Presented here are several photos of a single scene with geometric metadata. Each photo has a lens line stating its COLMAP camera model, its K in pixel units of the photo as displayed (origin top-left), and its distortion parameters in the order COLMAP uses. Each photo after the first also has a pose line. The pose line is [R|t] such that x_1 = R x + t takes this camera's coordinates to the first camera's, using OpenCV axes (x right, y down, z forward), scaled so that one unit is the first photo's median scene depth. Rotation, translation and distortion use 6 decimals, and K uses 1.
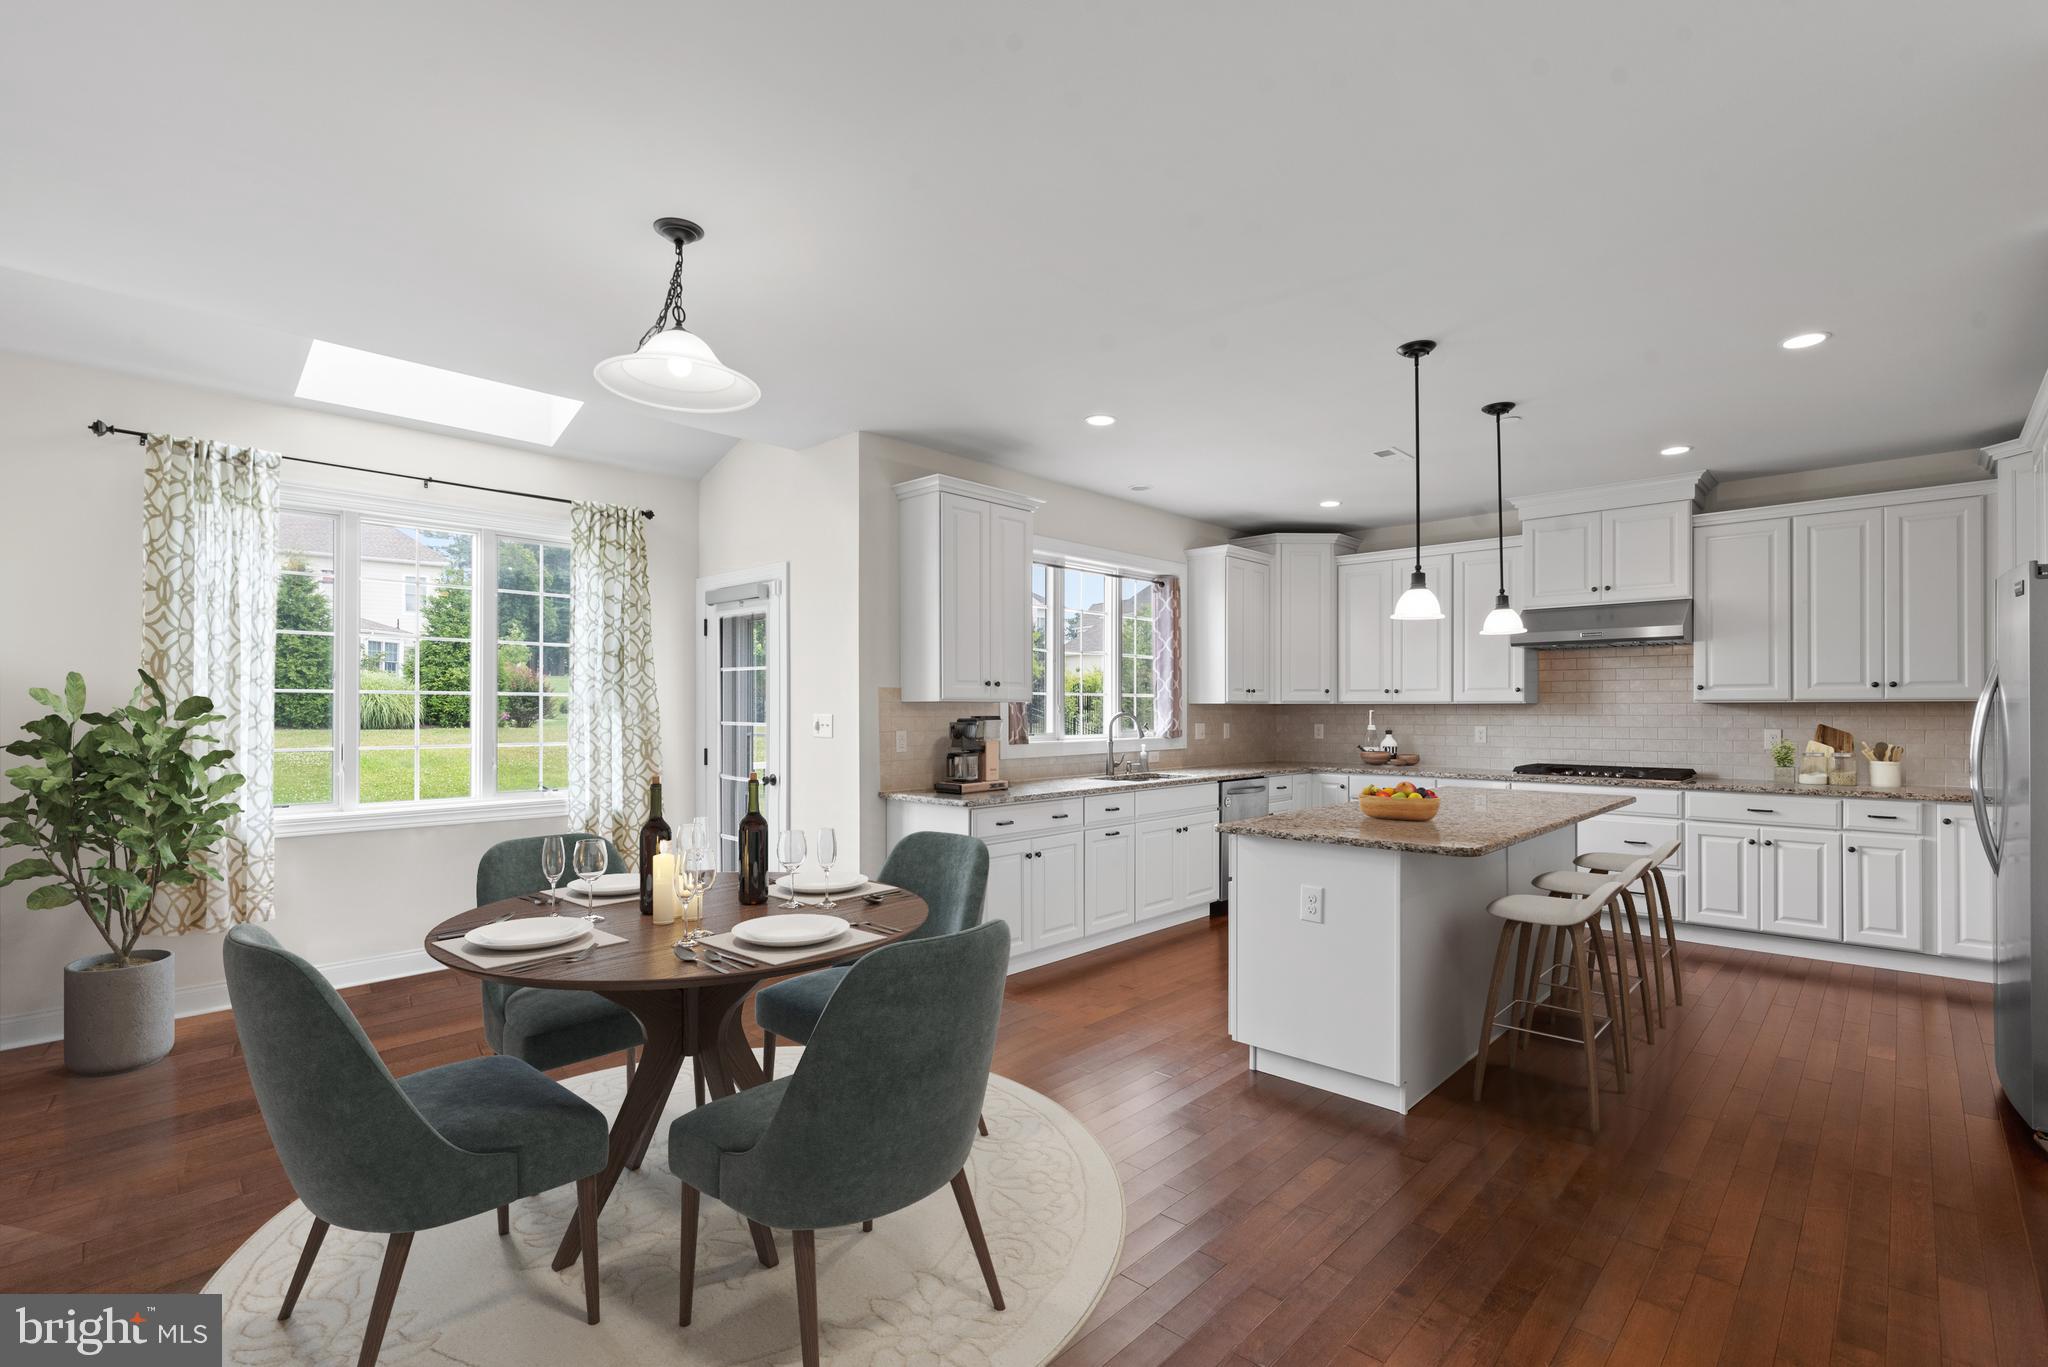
lens RADIAL K [[941.7, 0, 1019.2], [0, 941.7, 707.9], [0, 0, 1]] dist [0.002385, -0.000649]
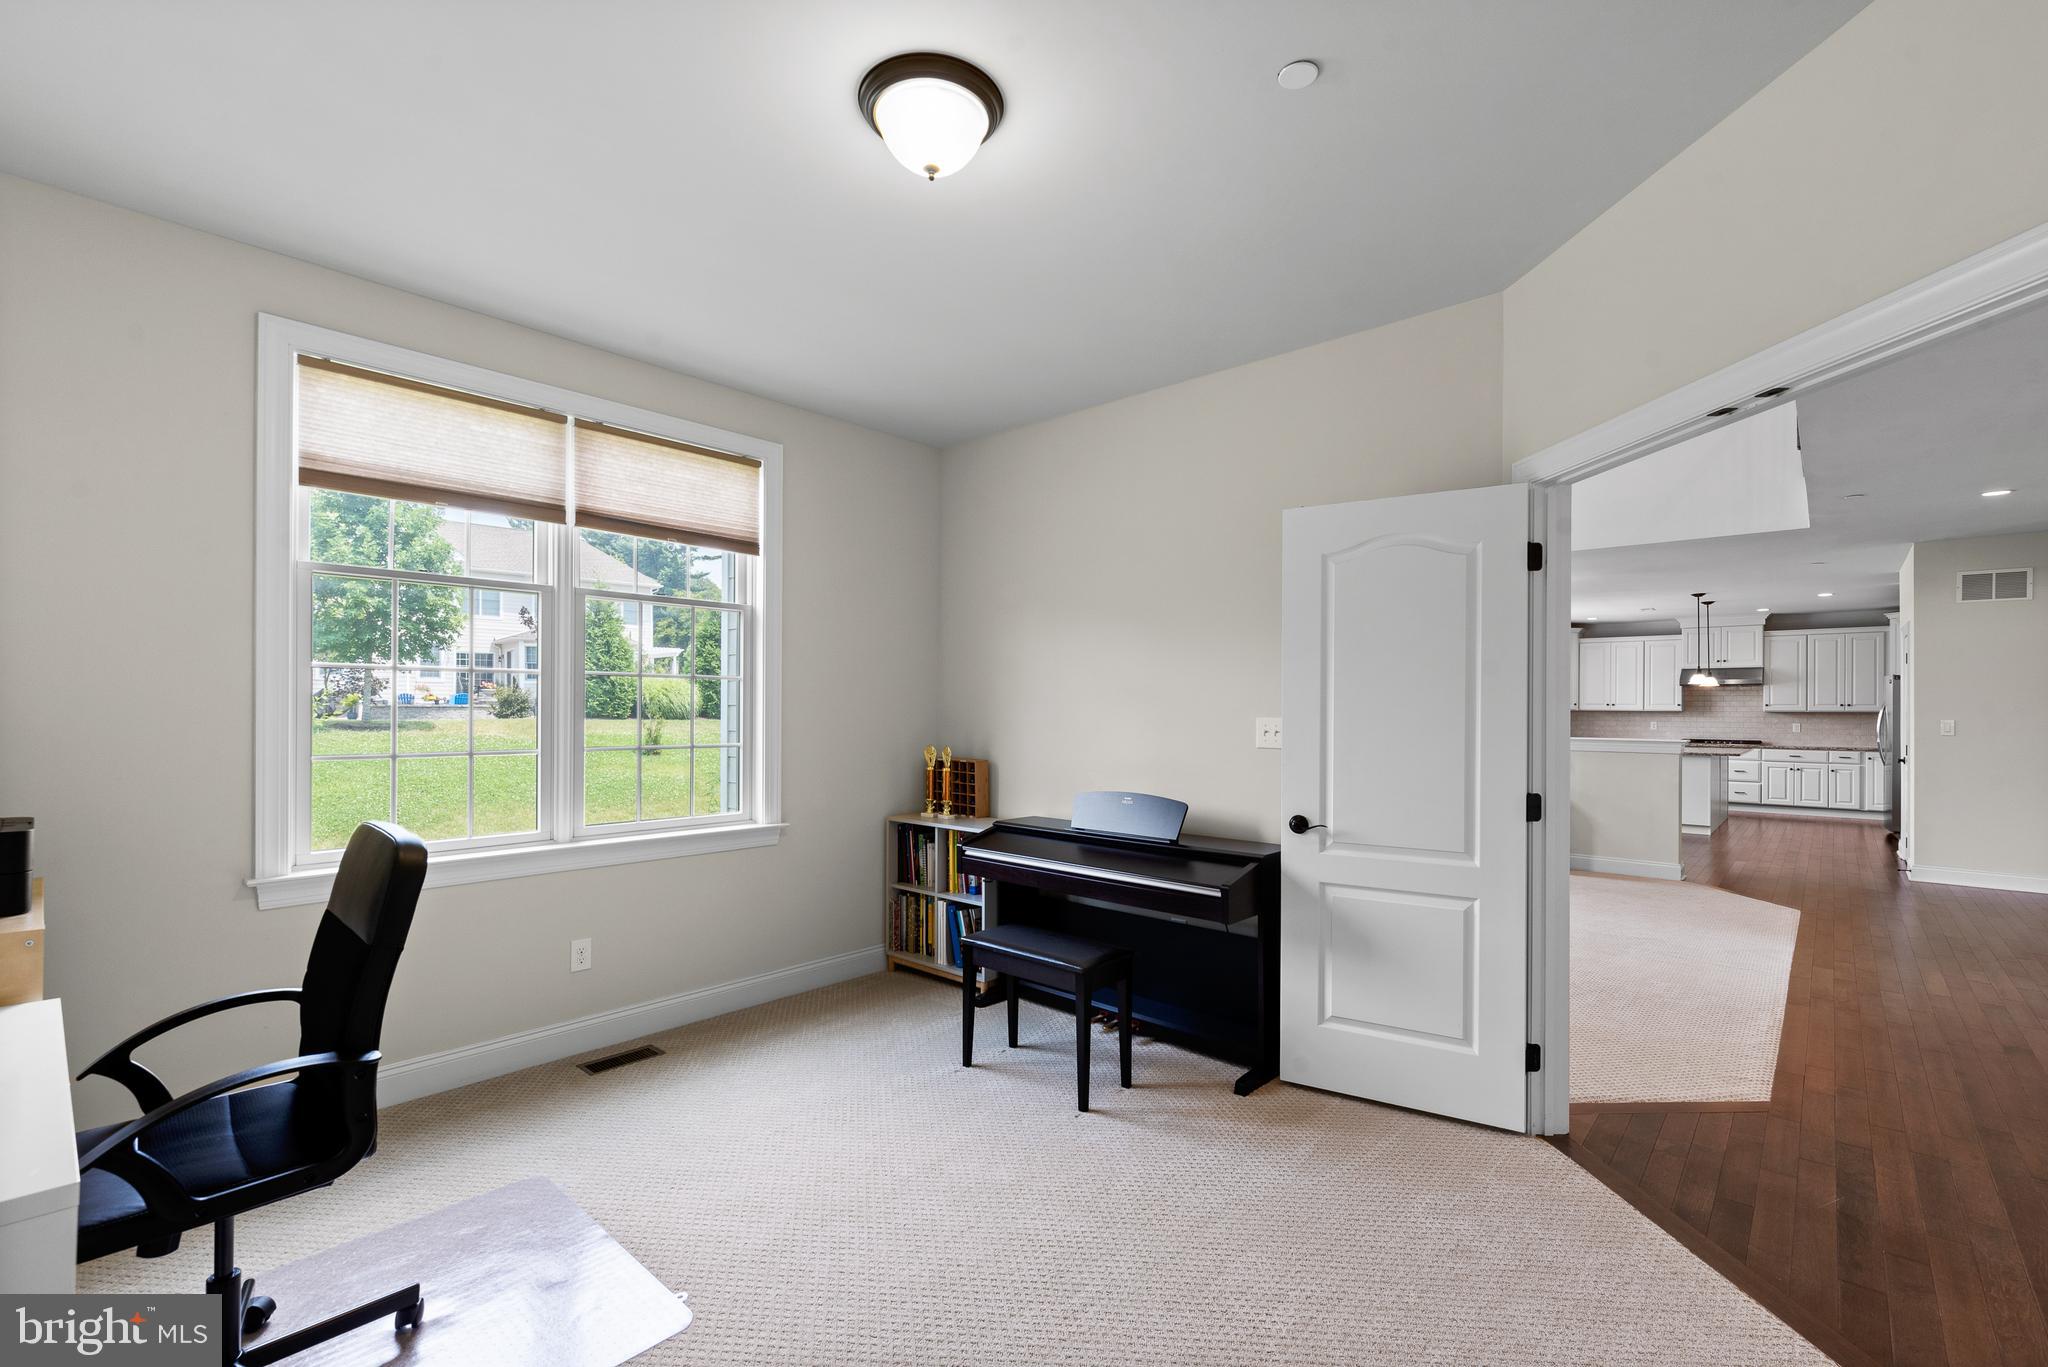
lens RADIAL K [[898.0, 0, 1024.0], [0, 898.0, 705.9], [0, 0, 1]] dist [0.001049, -0.000517]
pose [[0.999739, 0.007674, 0.021528, -1.154684], [-0.007623, 0.999968, -0.002474, -0.000605], [-0.021546, 0.002310, 0.999765, -1.175153]]
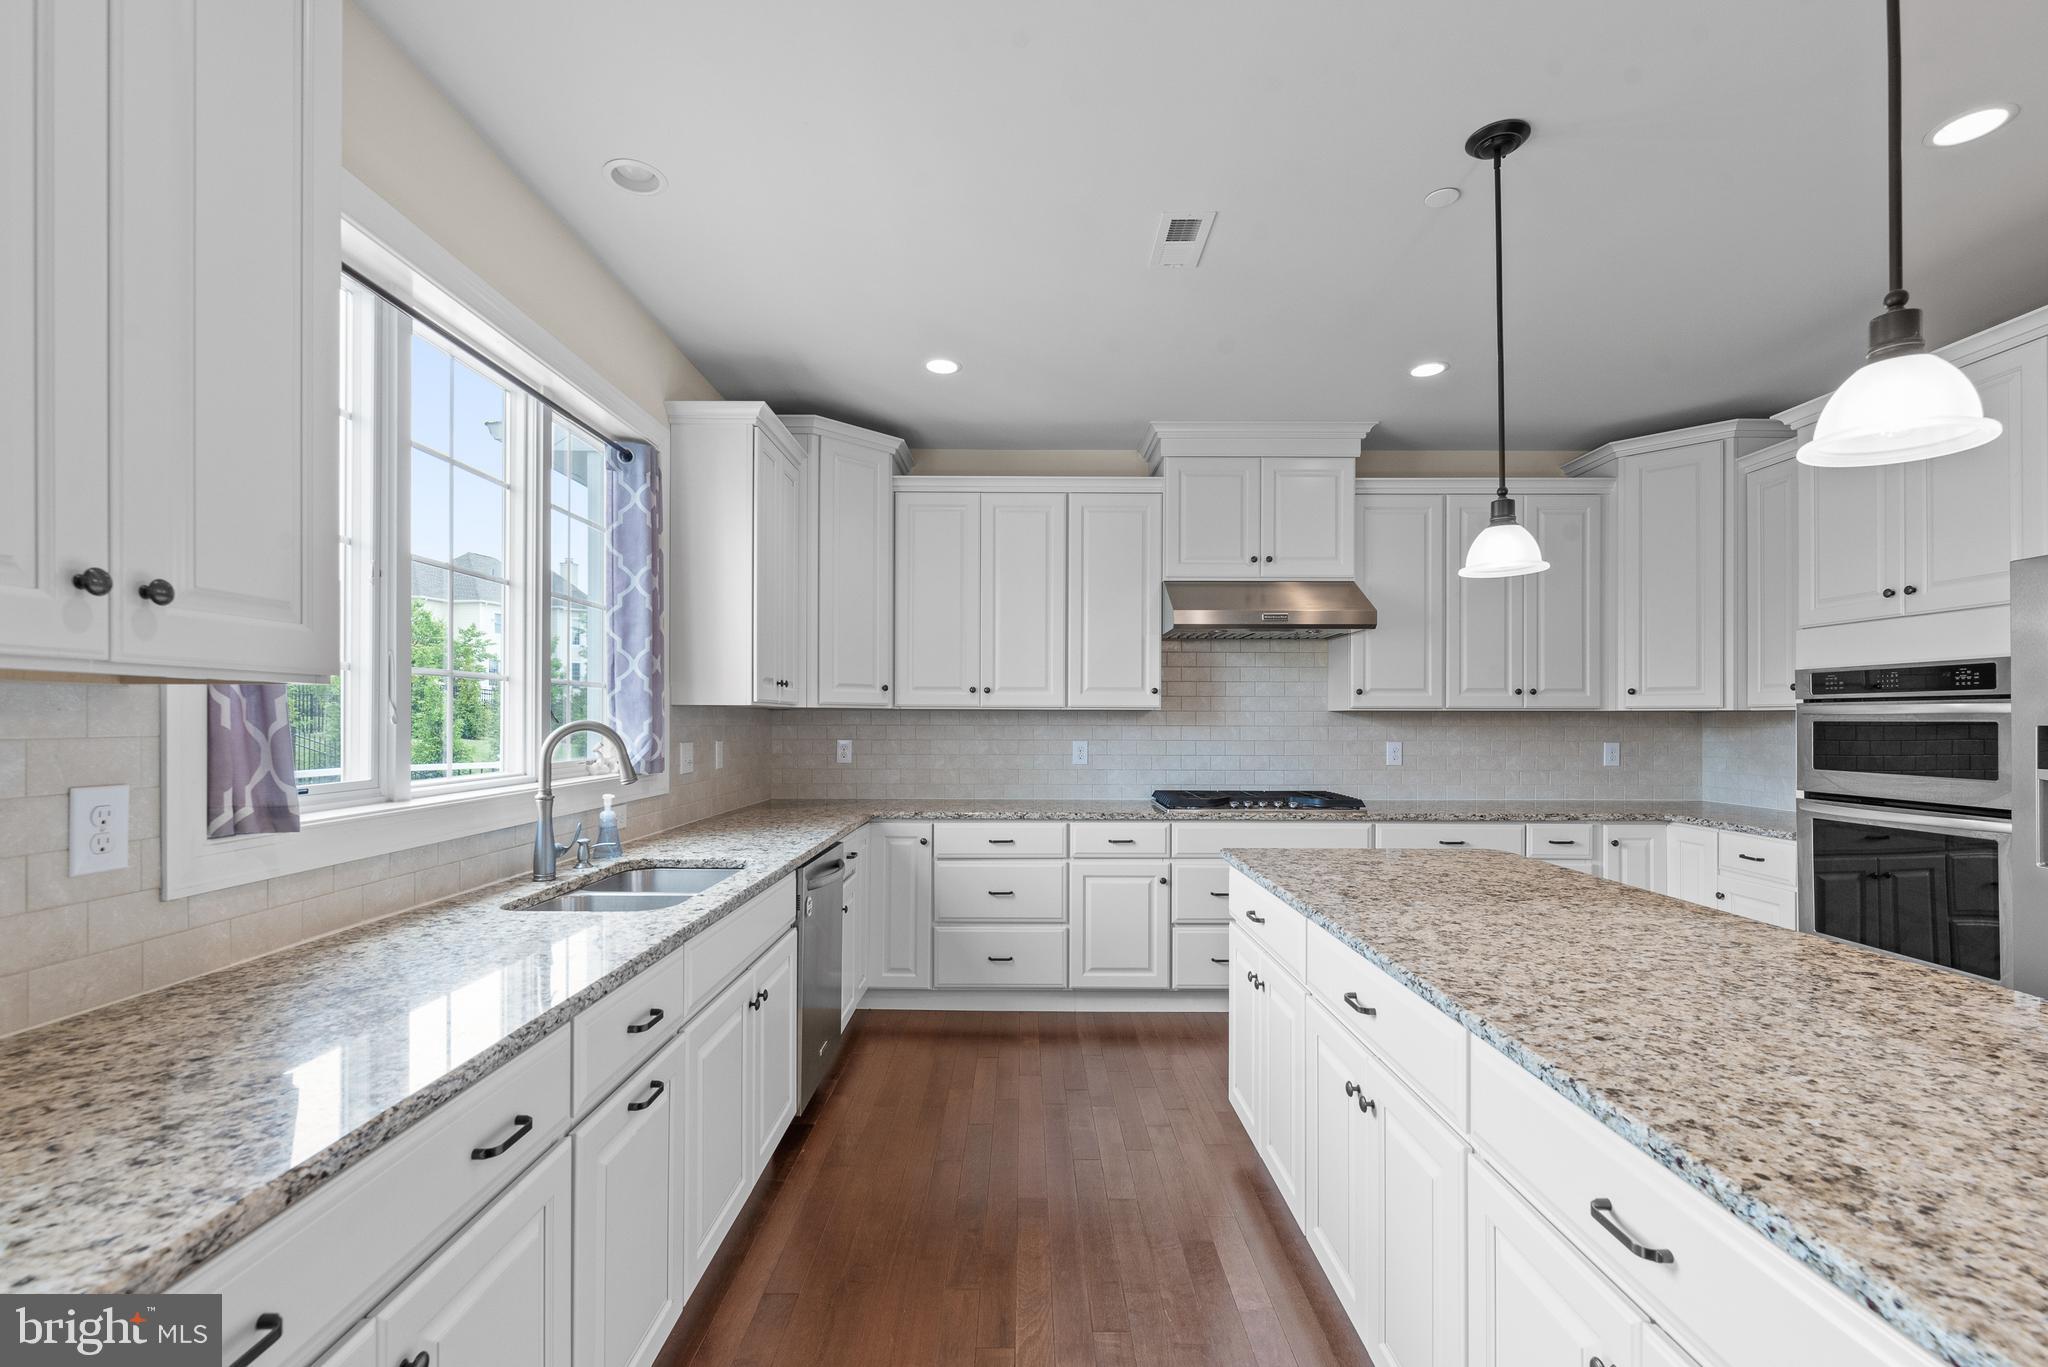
lens RADIAL K [[898.0, 0, 1026.6], [0, 898.0, 718.6], [0, 0, 1]] dist [0.001049, -0.000517]
pose [[0.726583, 0.002769, 0.687074, -0.017239], [-0.004212, 0.999991, 0.000425, 0.002302], [-0.687066, -0.003203, 0.726588, 0.629713]]
